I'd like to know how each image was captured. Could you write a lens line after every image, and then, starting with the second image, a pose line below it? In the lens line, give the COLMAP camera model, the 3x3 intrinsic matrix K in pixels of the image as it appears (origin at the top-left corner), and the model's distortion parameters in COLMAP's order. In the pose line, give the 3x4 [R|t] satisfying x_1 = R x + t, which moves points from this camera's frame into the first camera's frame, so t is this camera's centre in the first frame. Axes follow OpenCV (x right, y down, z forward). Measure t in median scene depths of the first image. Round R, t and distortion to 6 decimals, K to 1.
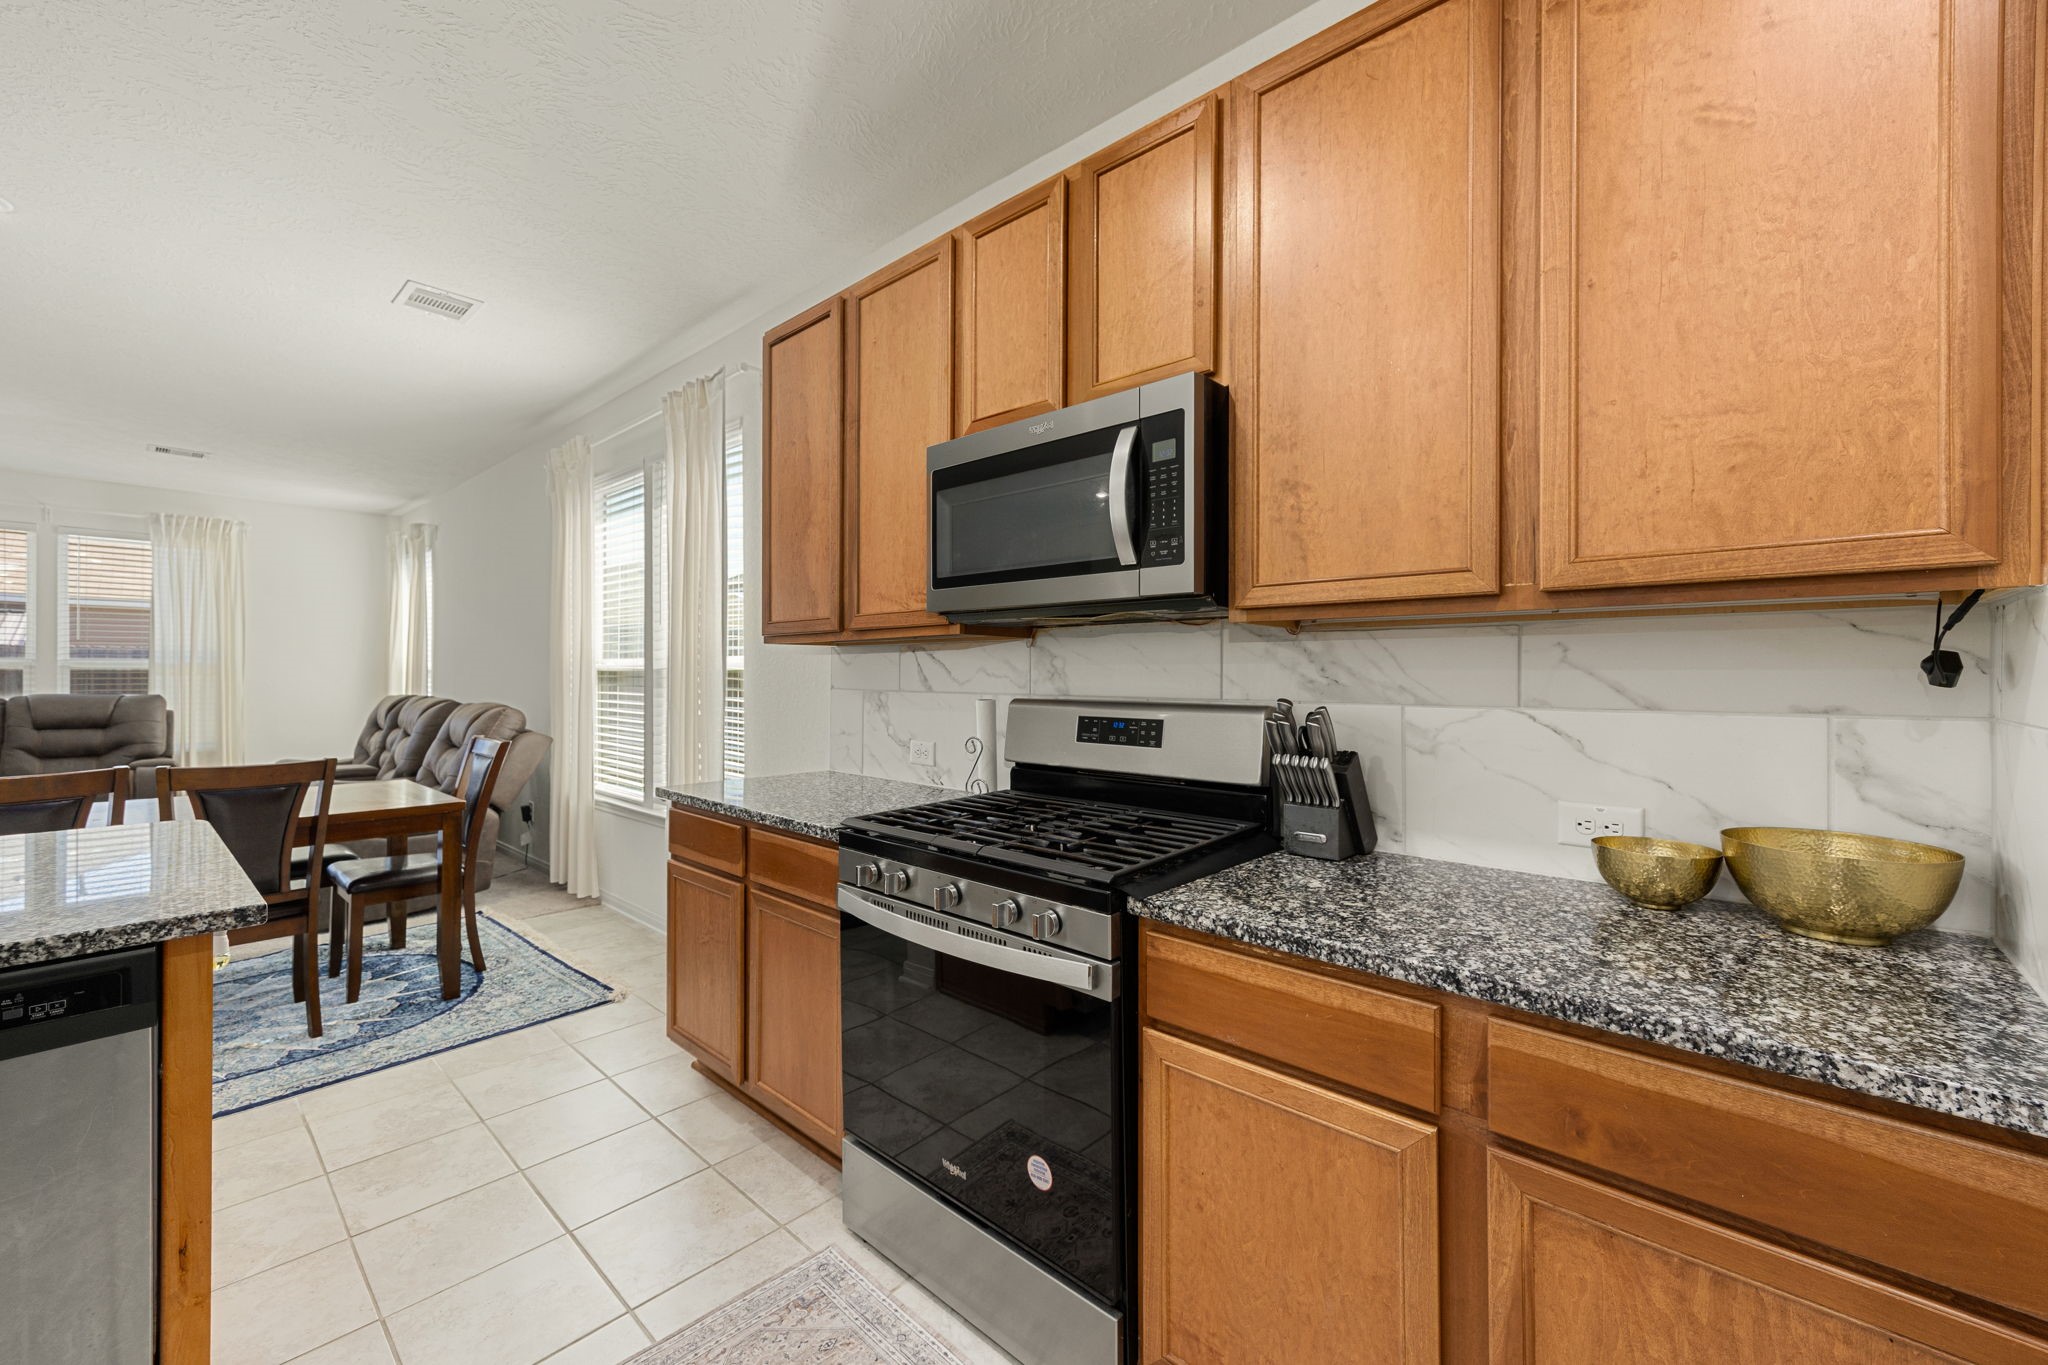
lens RADIAL K [[810.8, 0, 1014.1], [0, 810.8, 672.3], [0, 0, 1]] dist [0.005767, -0.001295]
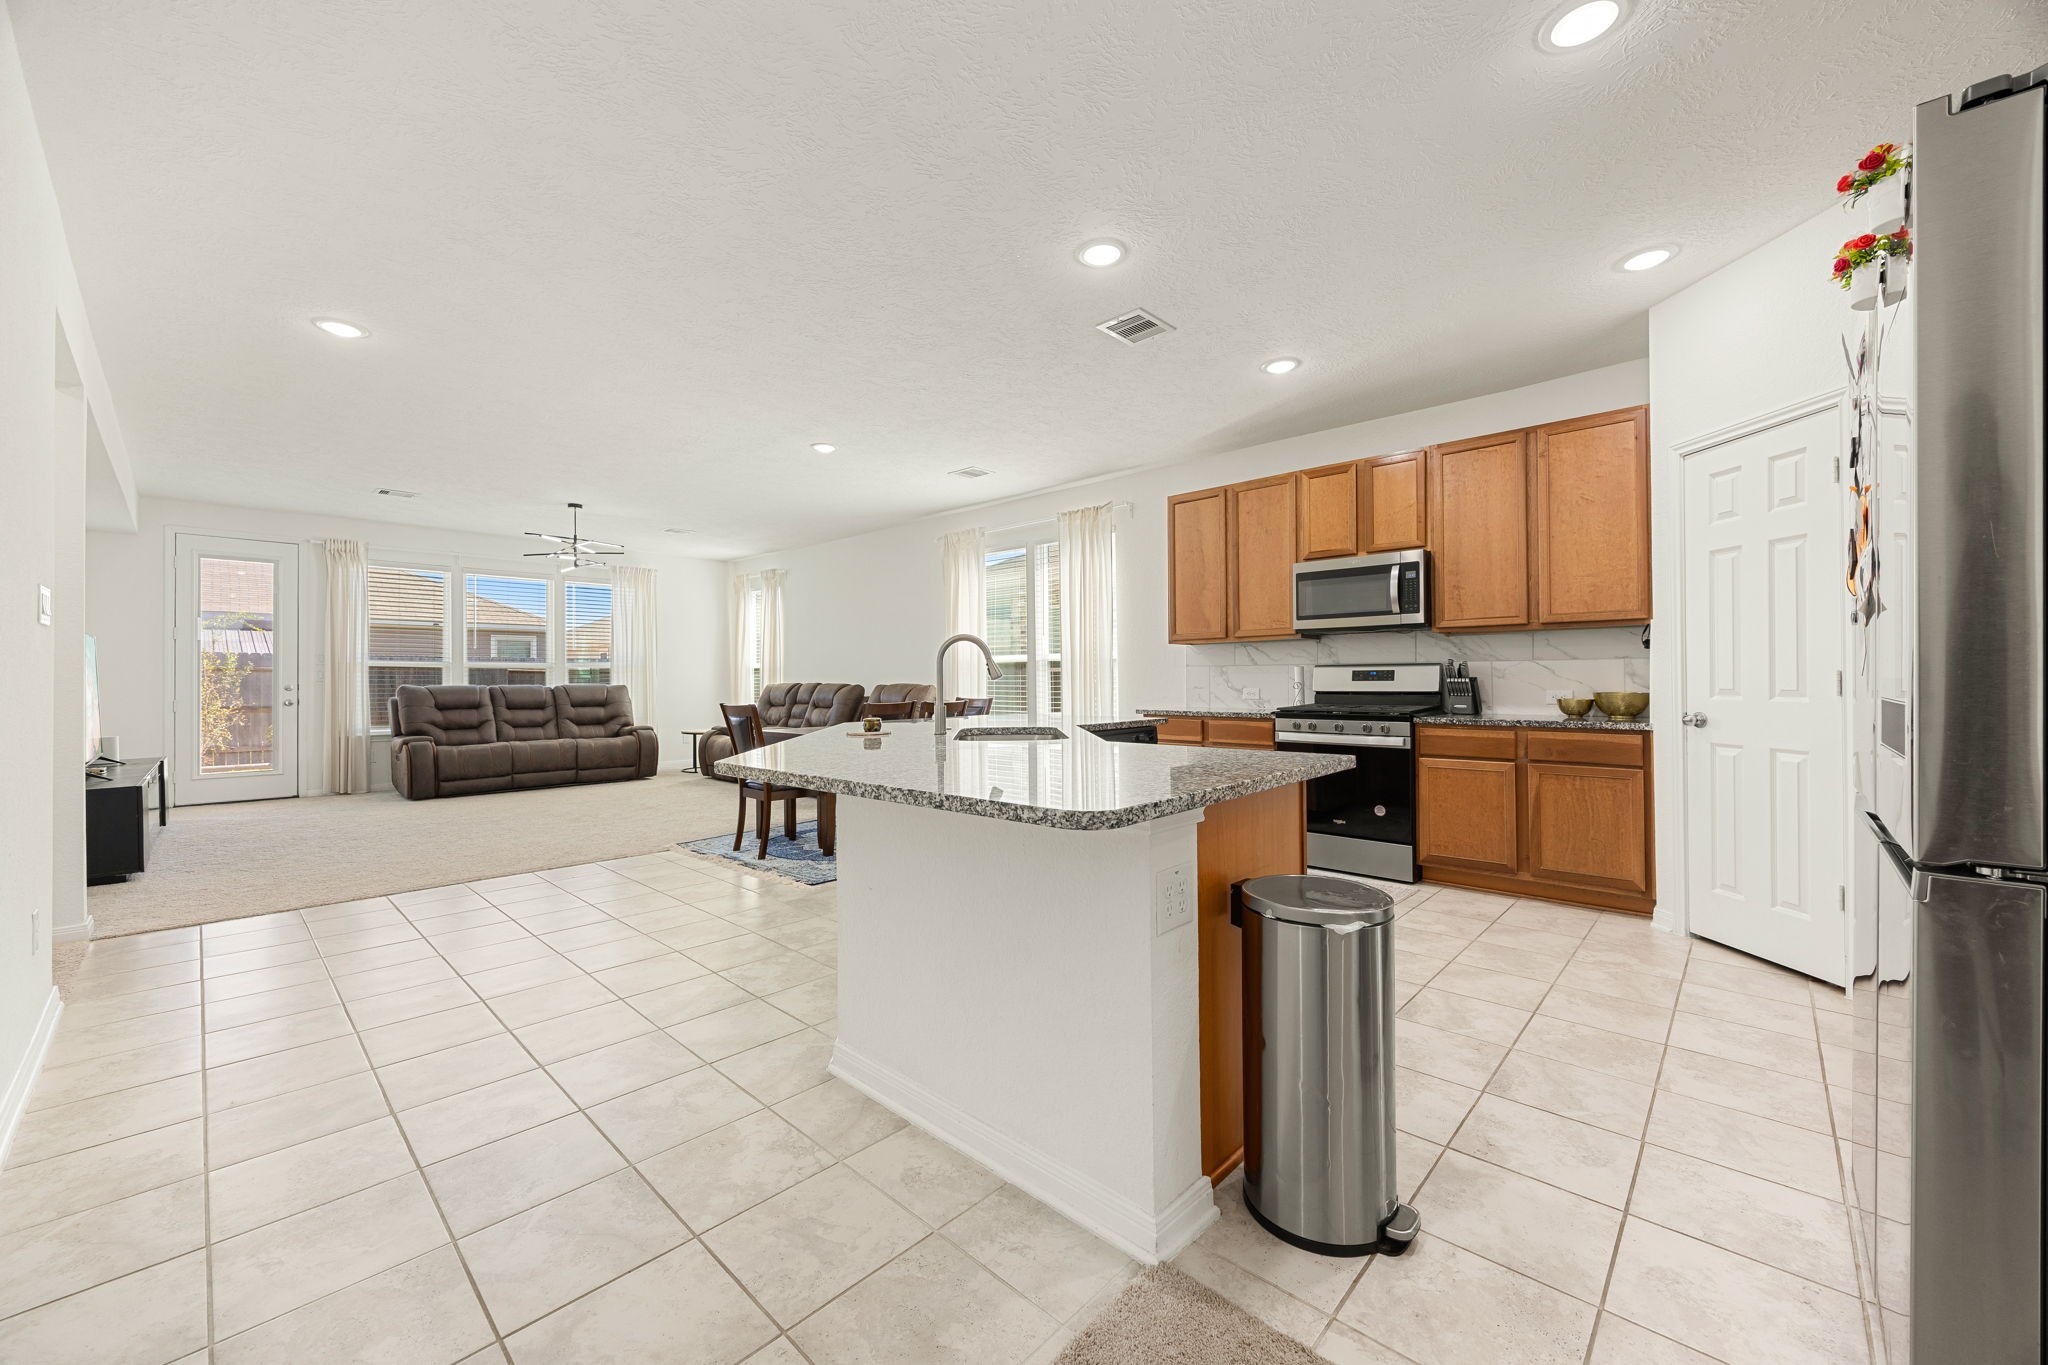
lens RADIAL K [[777.4, 0, 1022.1], [0, 777.4, 675.7], [0, 0, 1]] dist [-0.002404, 0.000075]
pose [[0.999811, -0.011178, -0.015937, -0.788639], [0.011168, 0.999937, -0.000761, 0.053405], [0.015944, 0.000583, 0.999873, -1.225369]]
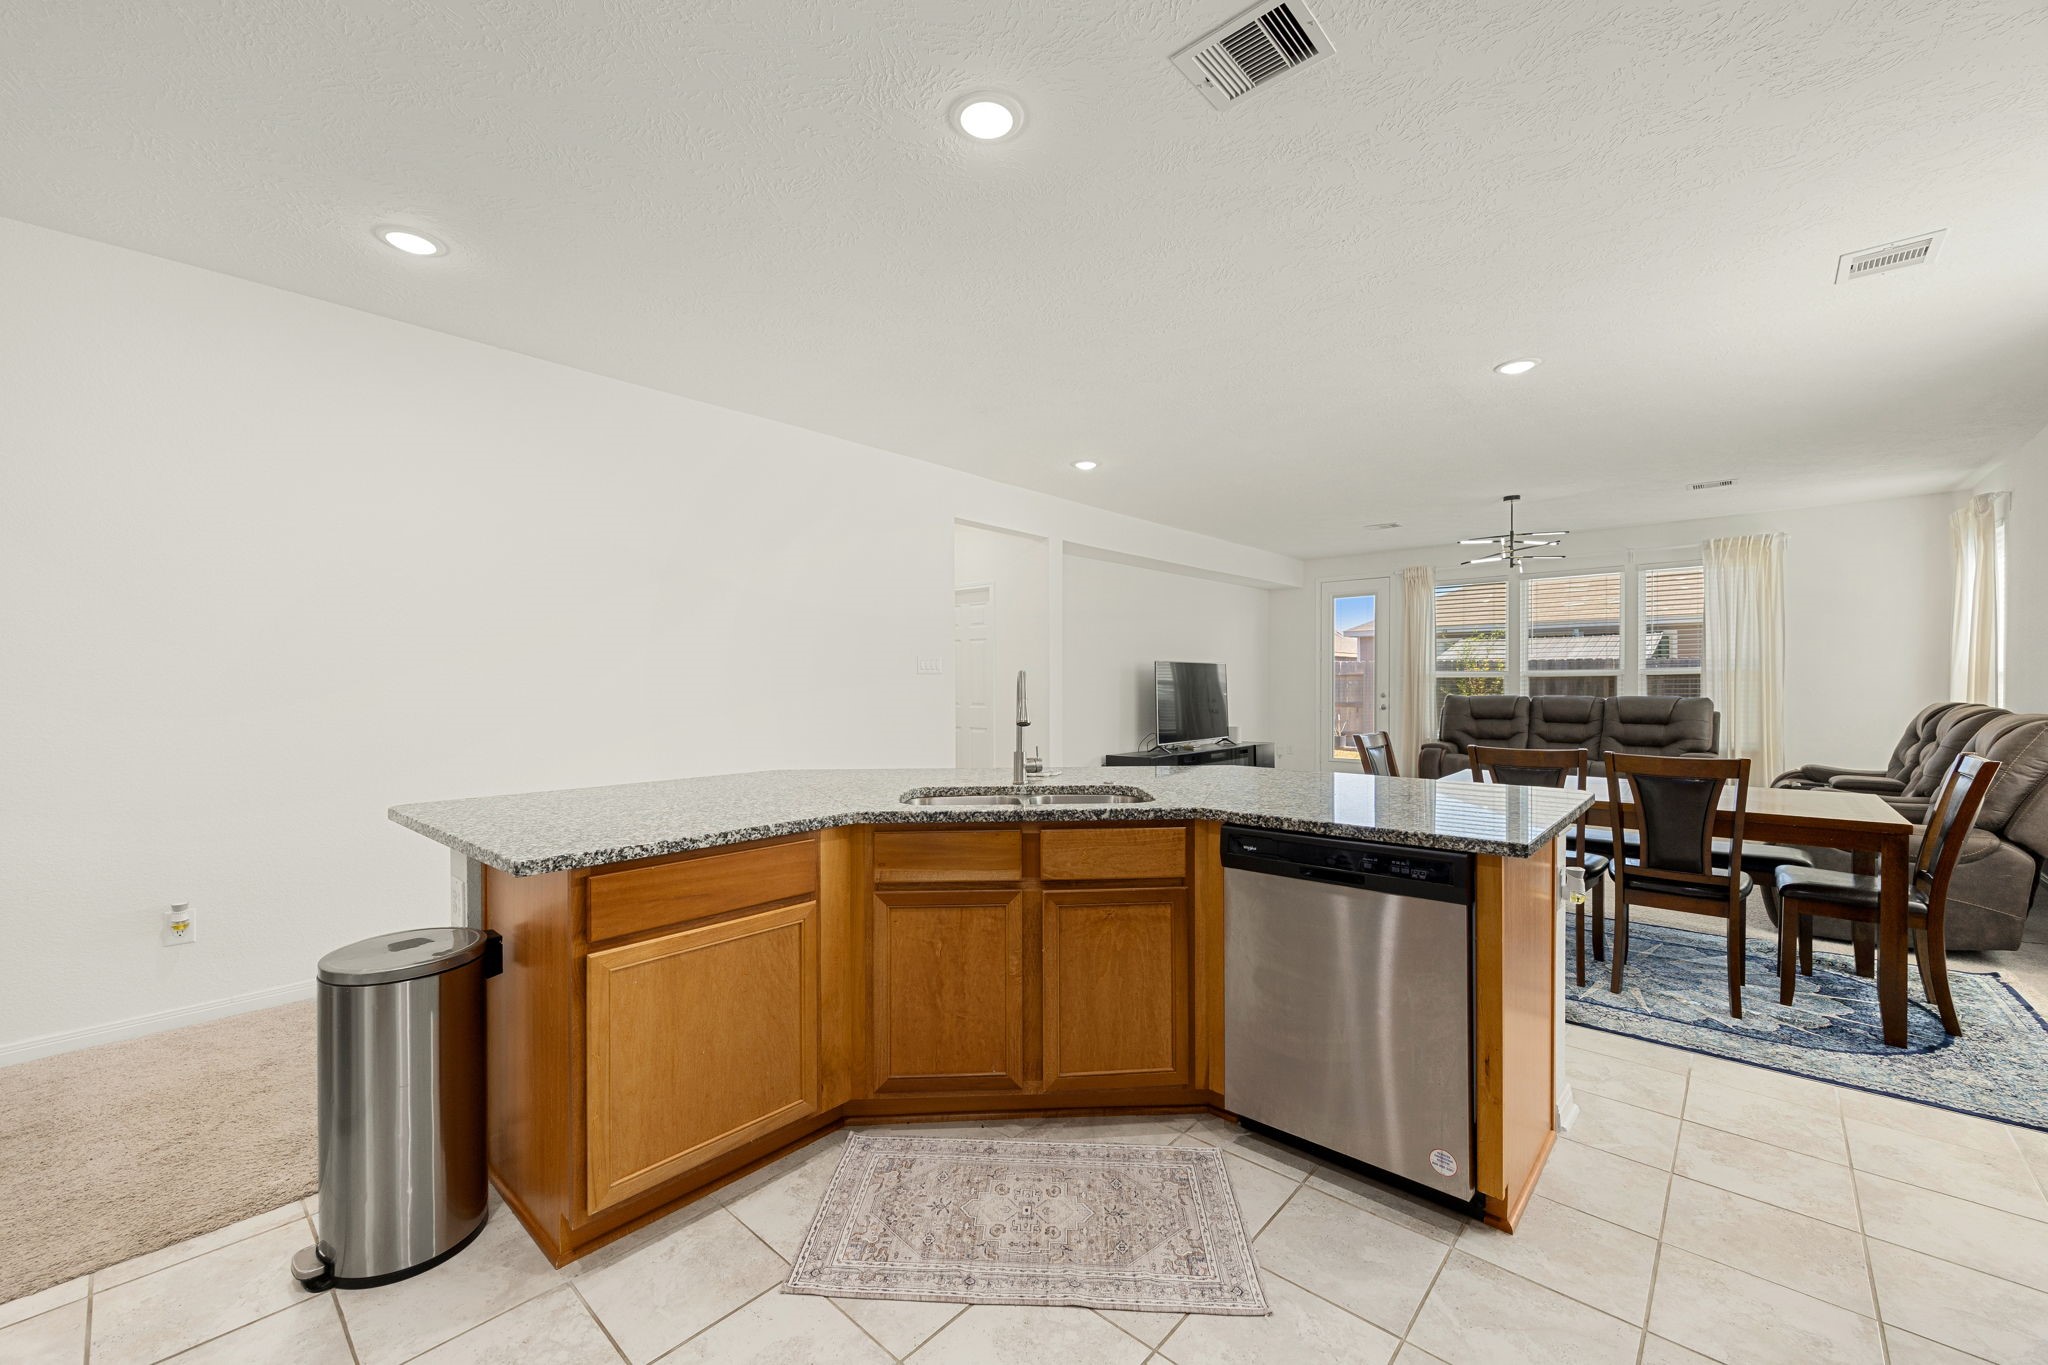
lens RADIAL K [[810.8, 0, 1025.7], [0, 810.8, 691.9], [0, 0, 1]] dist [0.005767, -0.001295]
pose [[0.012189, 0.007702, -0.999896, 0.238990], [0.009018, 0.999929, 0.007812, 0.003393], [0.999885, -0.009112, 0.012118, 0.069401]]
